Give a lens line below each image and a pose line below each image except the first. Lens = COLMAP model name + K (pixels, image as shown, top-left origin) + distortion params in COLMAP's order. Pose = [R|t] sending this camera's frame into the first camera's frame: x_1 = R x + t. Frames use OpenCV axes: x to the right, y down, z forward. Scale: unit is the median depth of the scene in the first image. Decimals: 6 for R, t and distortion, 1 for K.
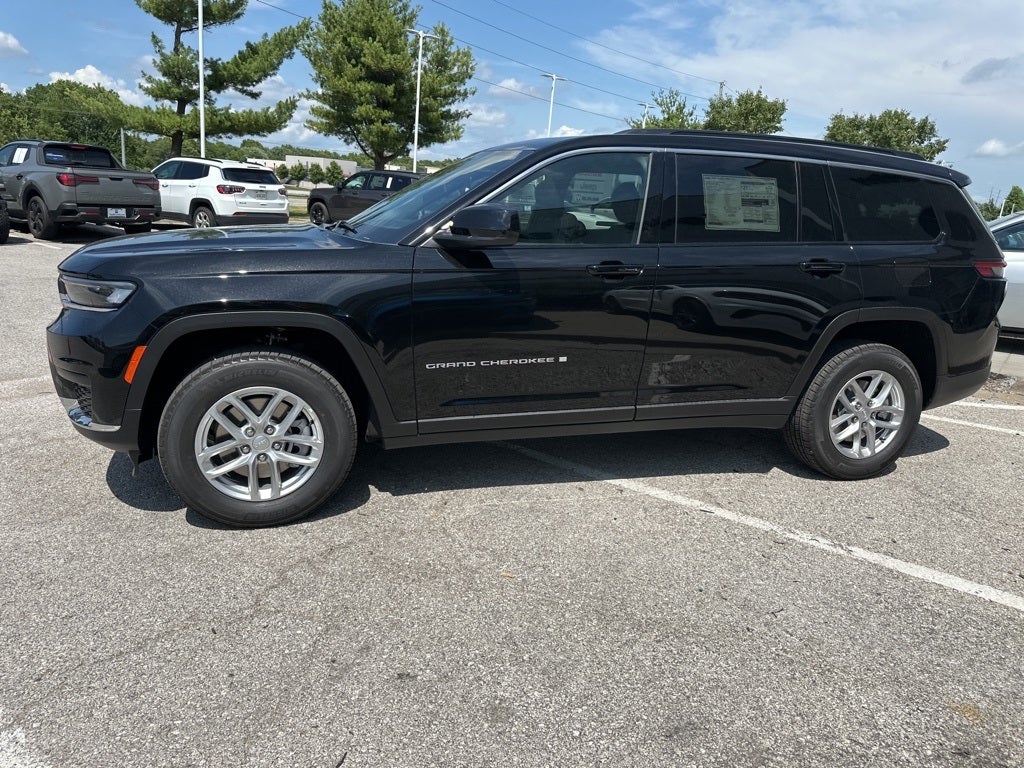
lens RADIAL K [[725.5, 0, 511.6], [0, 725.5, 373.2], [0, 0, 1]] dist [0.023902, -0.030107]
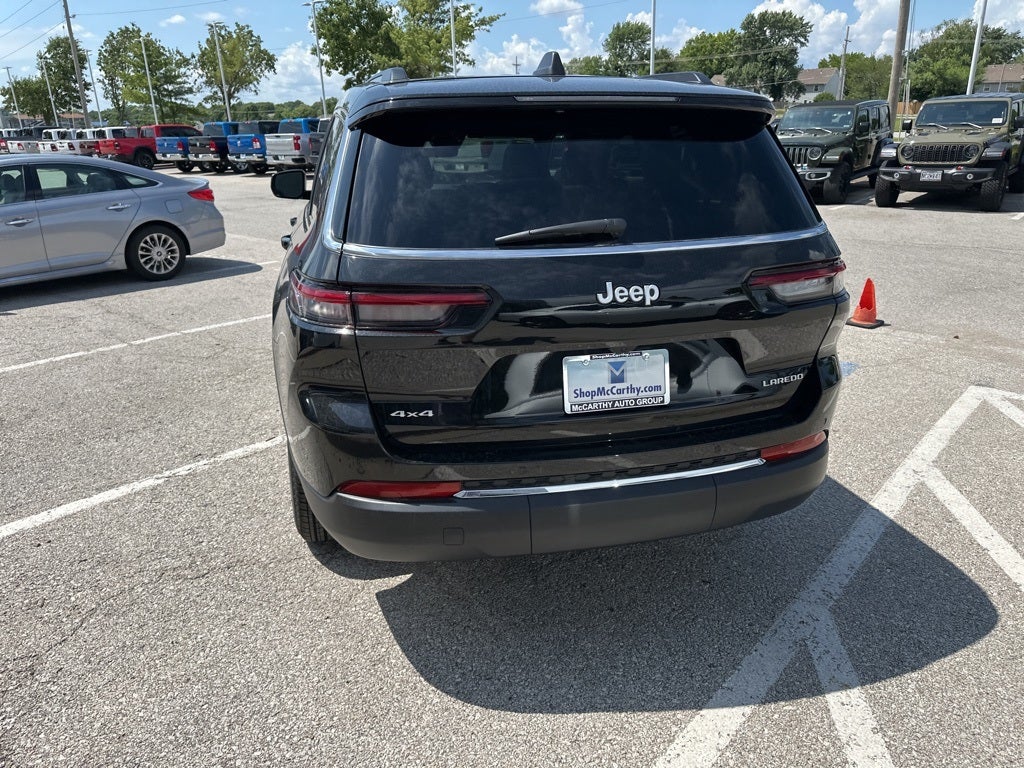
lens RADIAL K [[725.5, 0, 510.1], [0, 725.5, 378.0], [0, 0, 1]] dist [0.023902, -0.030107]
pose [[-0.061718, 0.264133, -0.962510, 1.120927], [-0.220363, 0.936945, 0.271247, -0.250334], [0.973463, 0.228842, 0.000379, 1.134036]]
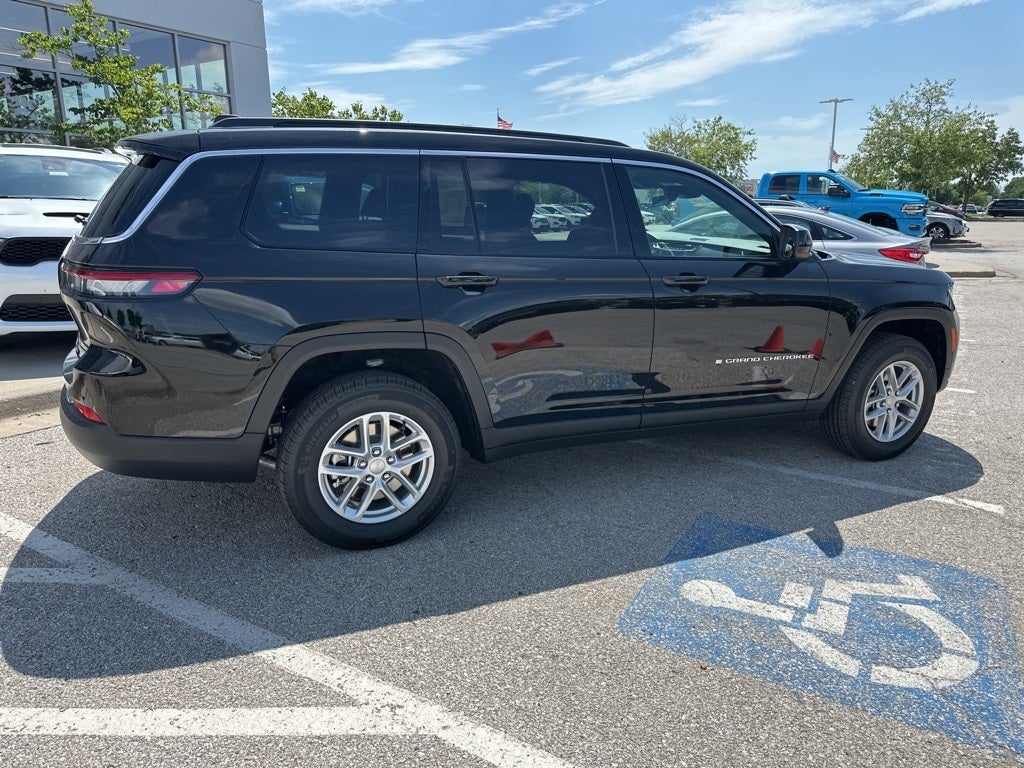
lens RADIAL K [[725.5, 0, 509.7], [0, 725.5, 376.6], [0, 0, 1]] dist [0.023902, -0.030107]
pose [[-0.990436, -0.040680, -0.131840, 0.293990], [-0.095793, 0.890452, 0.444881, -0.472236], [0.099299, 0.453255, -0.885833, 1.987349]]
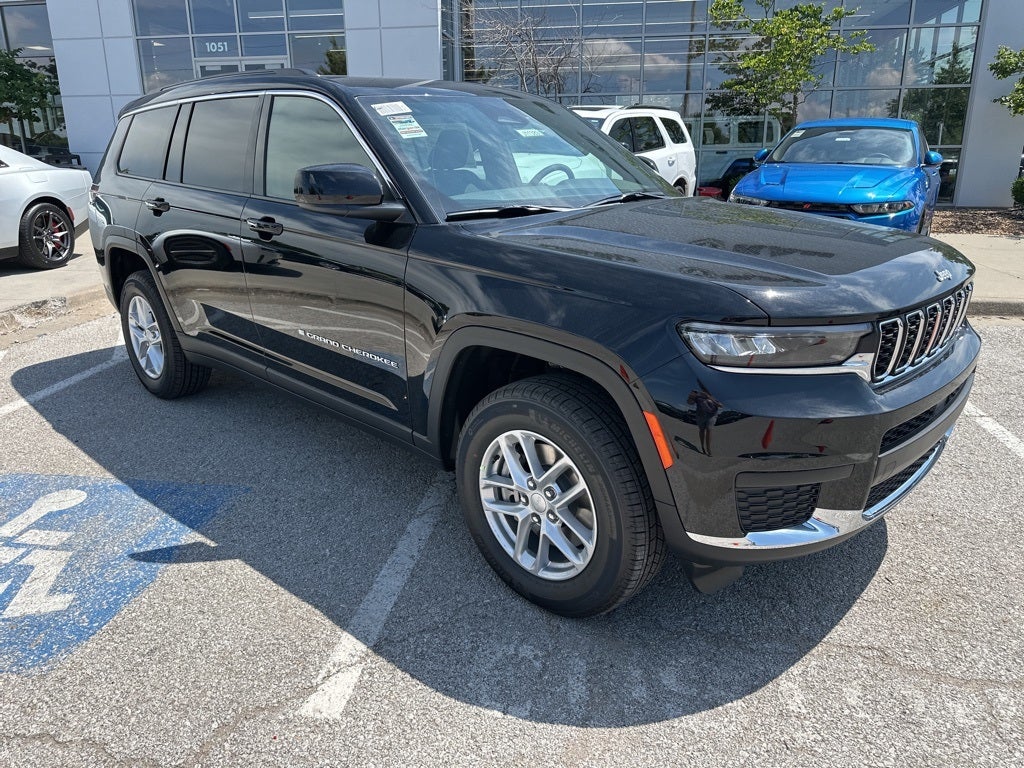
lens RADIAL K [[725.5, 0, 516.5], [0, 725.5, 377.8], [0, 0, 1]] dist [0.023902, -0.030107]
pose [[-0.489040, -0.311147, 0.814879, -0.796363], [0.179402, 0.878362, 0.443053, -0.364514], [-0.853613, 0.362861, -0.373734, 1.323674]]
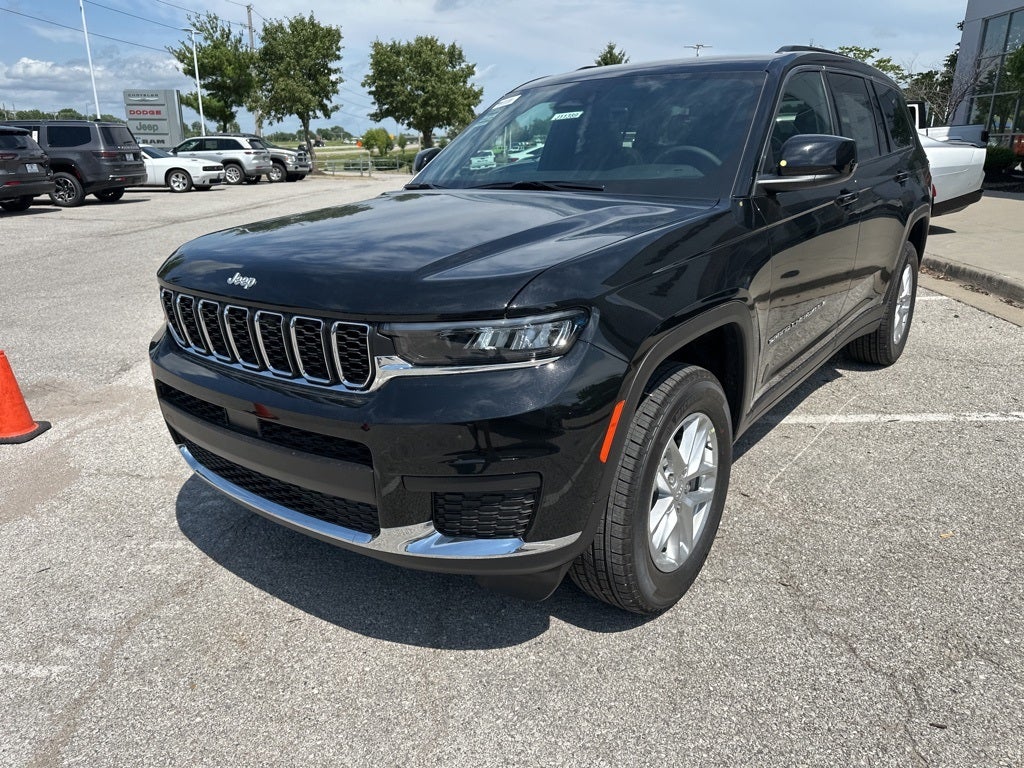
lens RADIAL K [[725.5, 0, 510.4], [0, 725.5, 388.0], [0, 0, 1]] dist [0.023902, -0.030107]
pose [[0.816815, -0.252680, 0.518620, -0.611910], [0.198658, 0.967192, 0.158348, -0.113304], [-0.541617, -0.026313, 0.840214, 0.344456]]
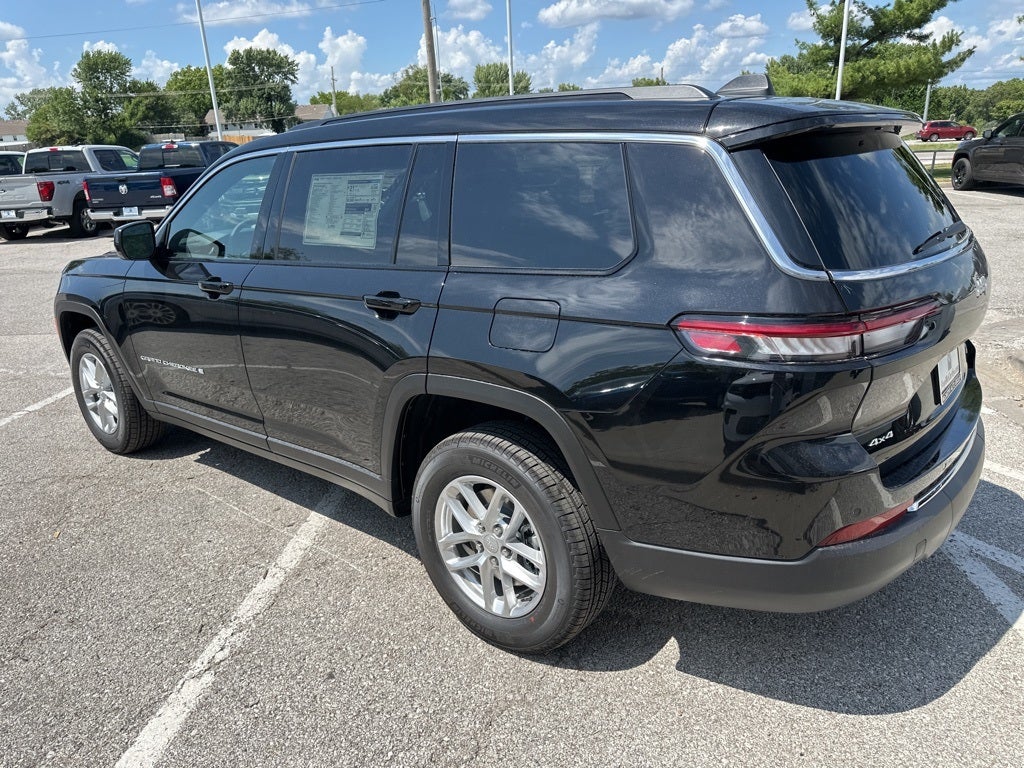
lens RADIAL K [[725.5, 0, 510.3], [0, 725.5, 381.5], [0, 0, 1]] dist [0.023902, -0.030107]
pose [[0.538696, 0.175367, -0.824047, 0.925372], [-0.122270, 0.984015, 0.129480, -0.153680], [0.833581, 0.031006, 0.551527, 0.636747]]
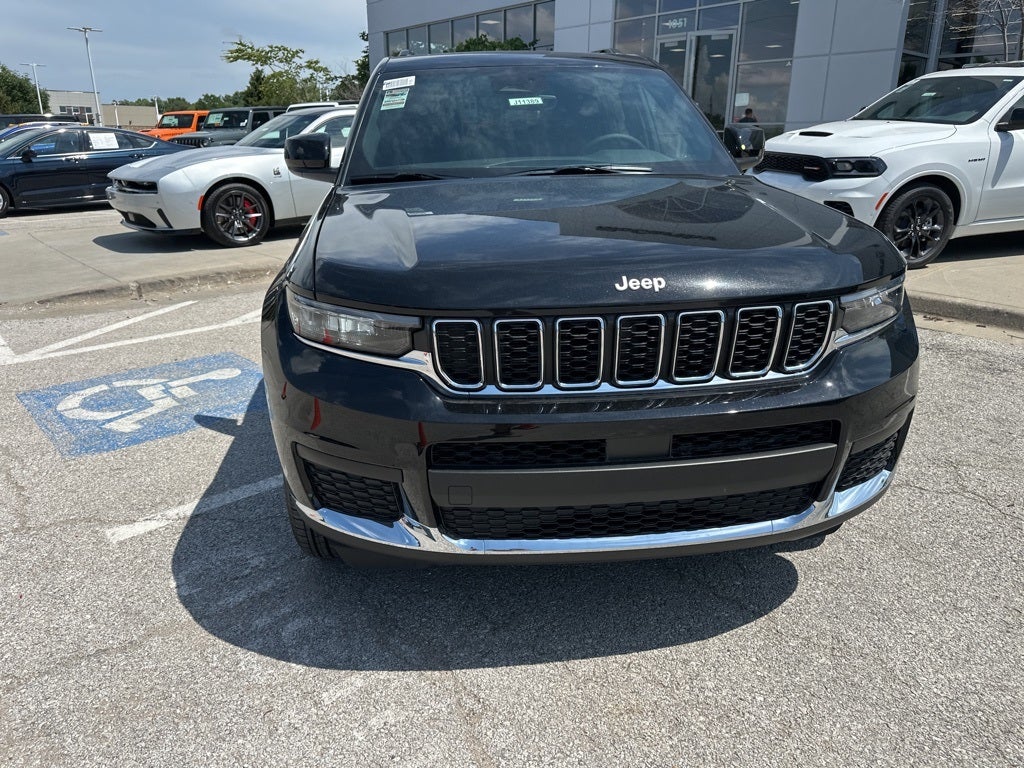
lens RADIAL K [[725.5, 0, 509.1], [0, 725.5, 387.1], [0, 0, 1]] dist [0.023902, -0.030107]
pose [[0.191536, -0.382398, 0.903928, -0.886014], [0.247674, 0.910005, 0.332488, -0.238146], [-0.949722, 0.160196, 0.269008, 0.806178]]
